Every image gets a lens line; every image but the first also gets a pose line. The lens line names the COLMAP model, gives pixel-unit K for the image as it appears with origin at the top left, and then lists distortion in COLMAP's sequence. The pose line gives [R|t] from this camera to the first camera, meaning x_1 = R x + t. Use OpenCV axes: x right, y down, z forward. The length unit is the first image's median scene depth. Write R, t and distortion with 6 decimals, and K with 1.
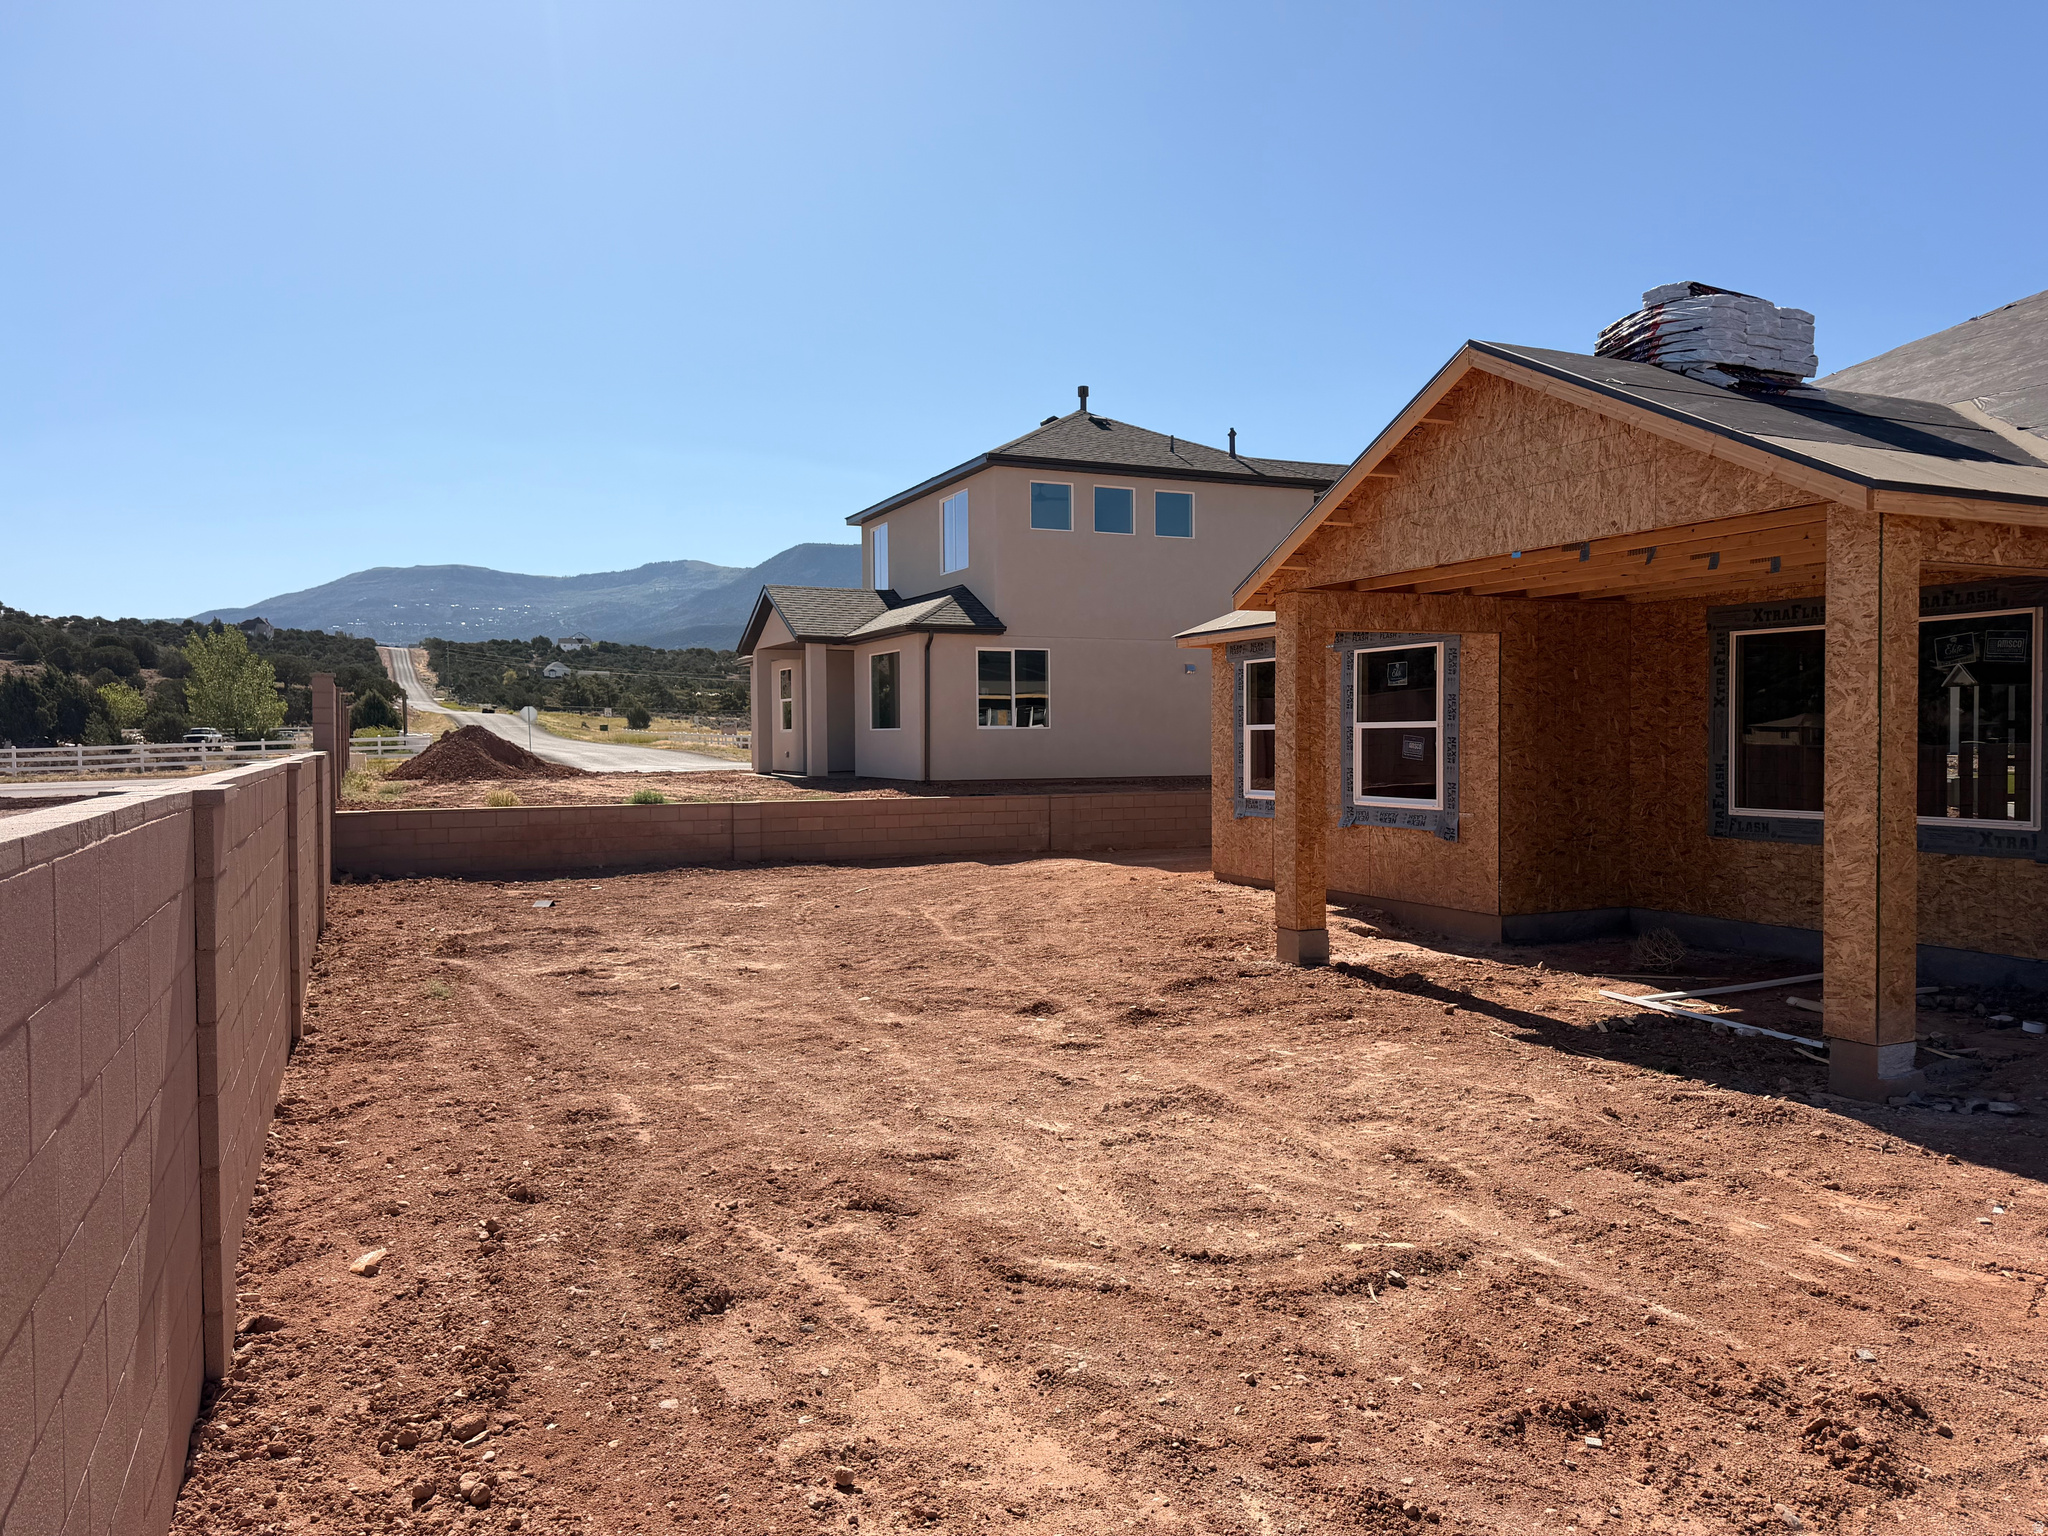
lens RADIAL K [[1423.6, 0, 1024.0], [0, 1423.6, 768.0], [0, 0, 1]] dist [0.086194, -0.108352]
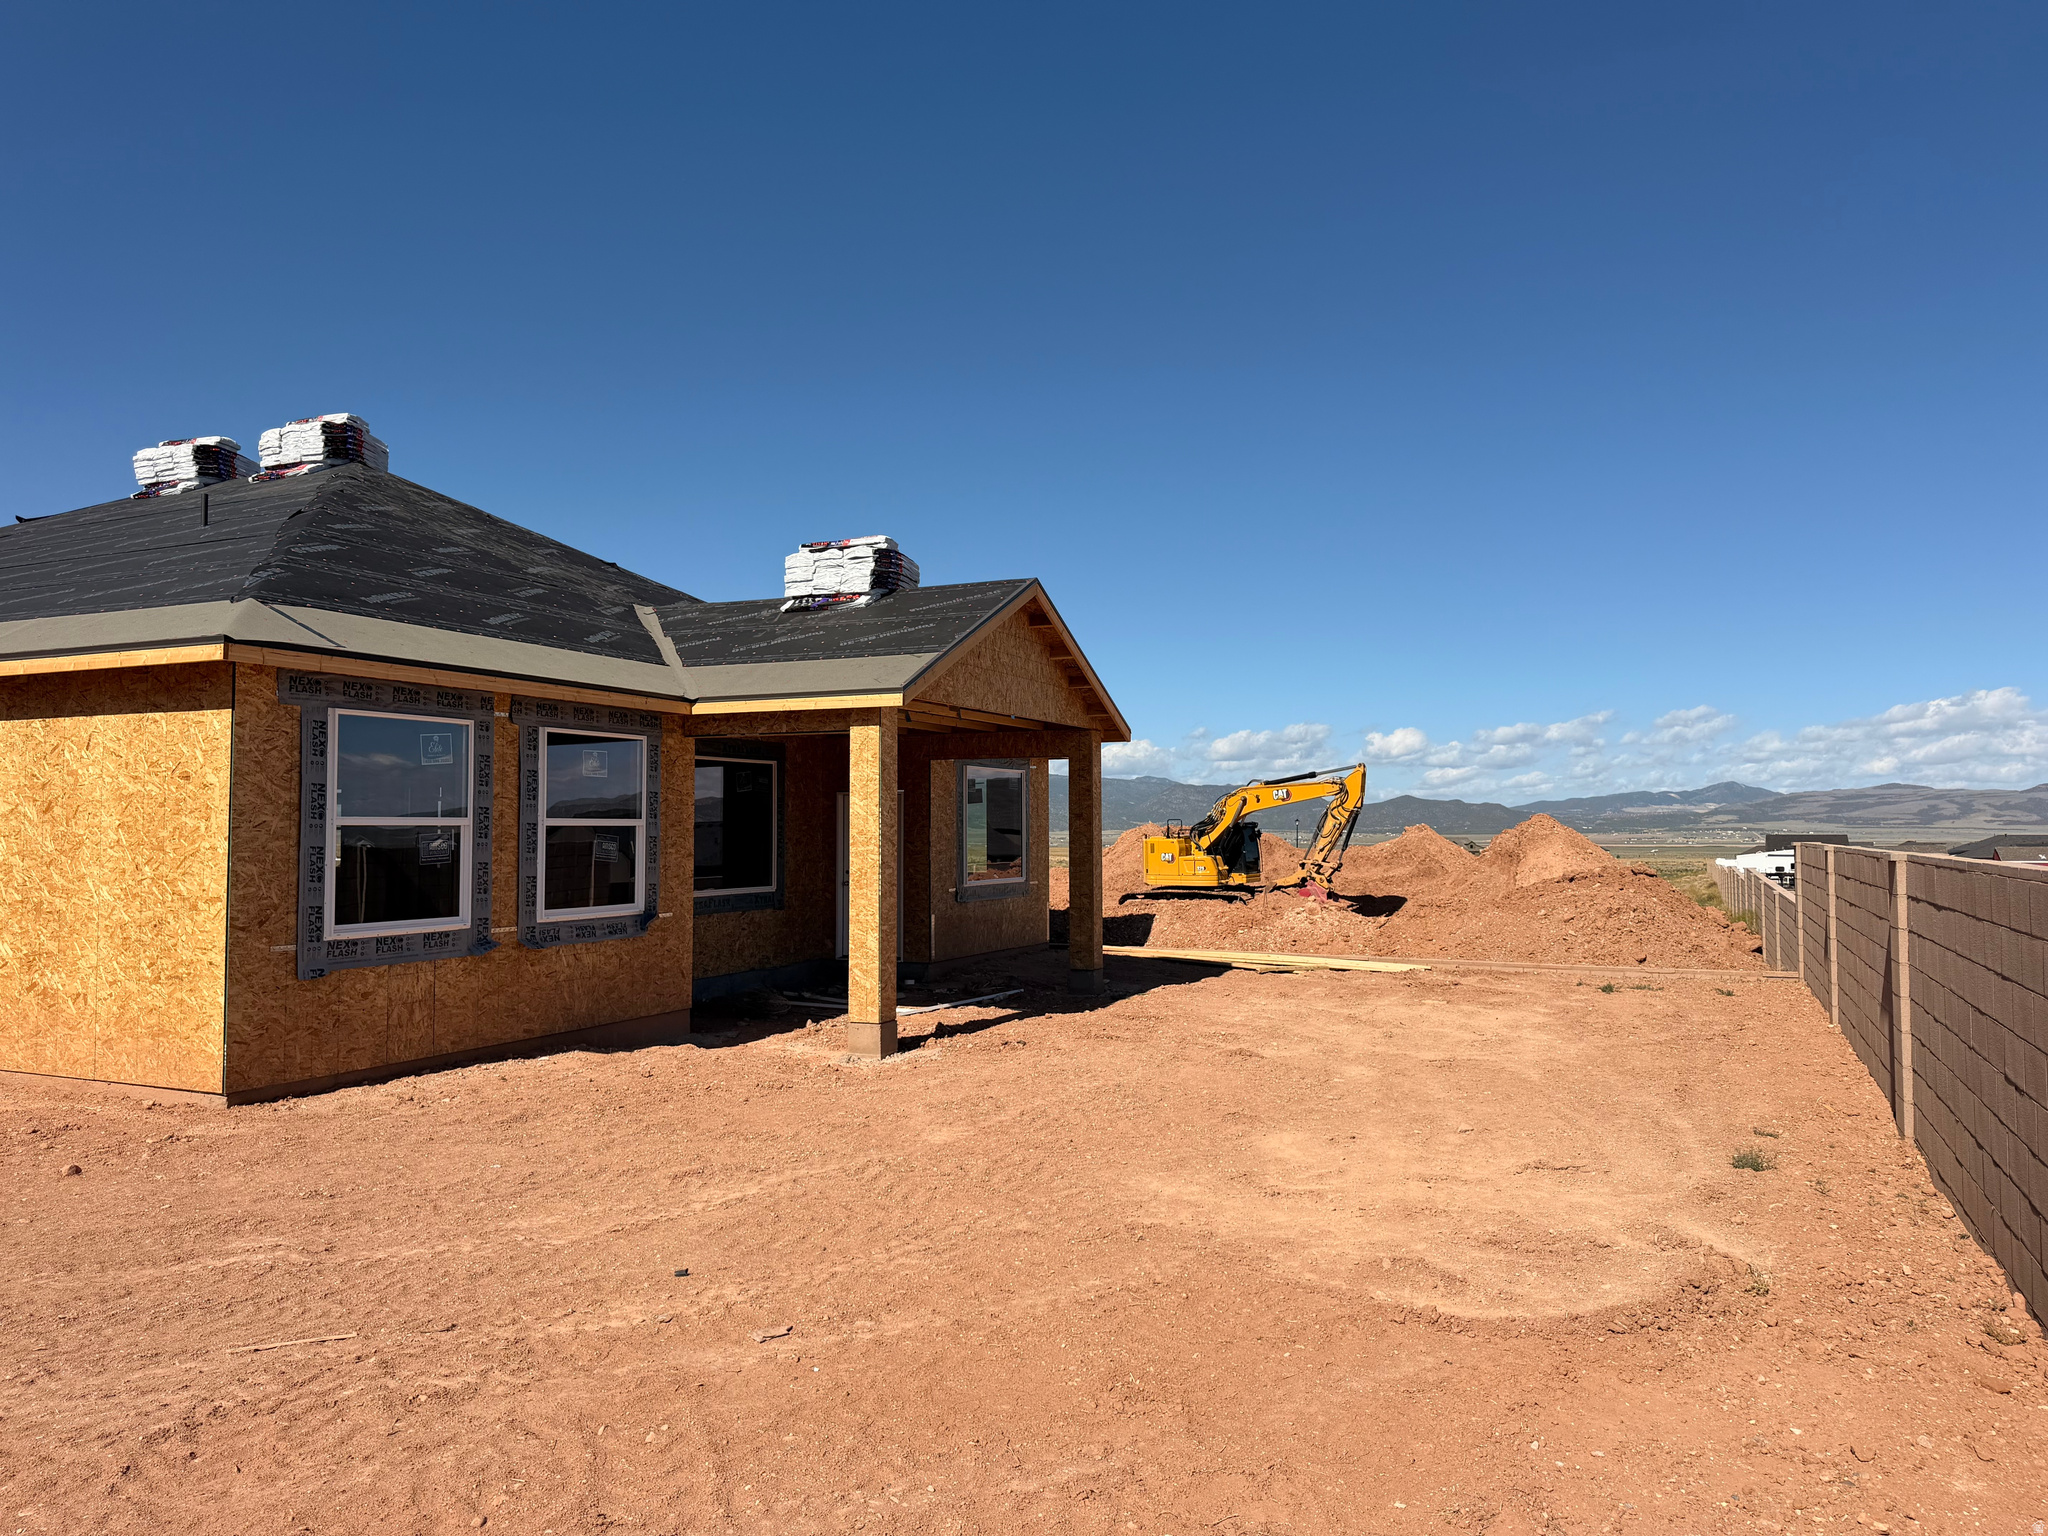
lens RADIAL K [[1423.6, 0, 1024.0], [0, 1423.6, 768.0], [0, 0, 1]] dist [0.086194, -0.108352]
pose [[-0.647671, 0.039425, 0.760900, -0.814012], [0.021426, 0.999208, -0.033535, -0.040468], [-0.761619, -0.005416, -0.648003, 1.950416]]
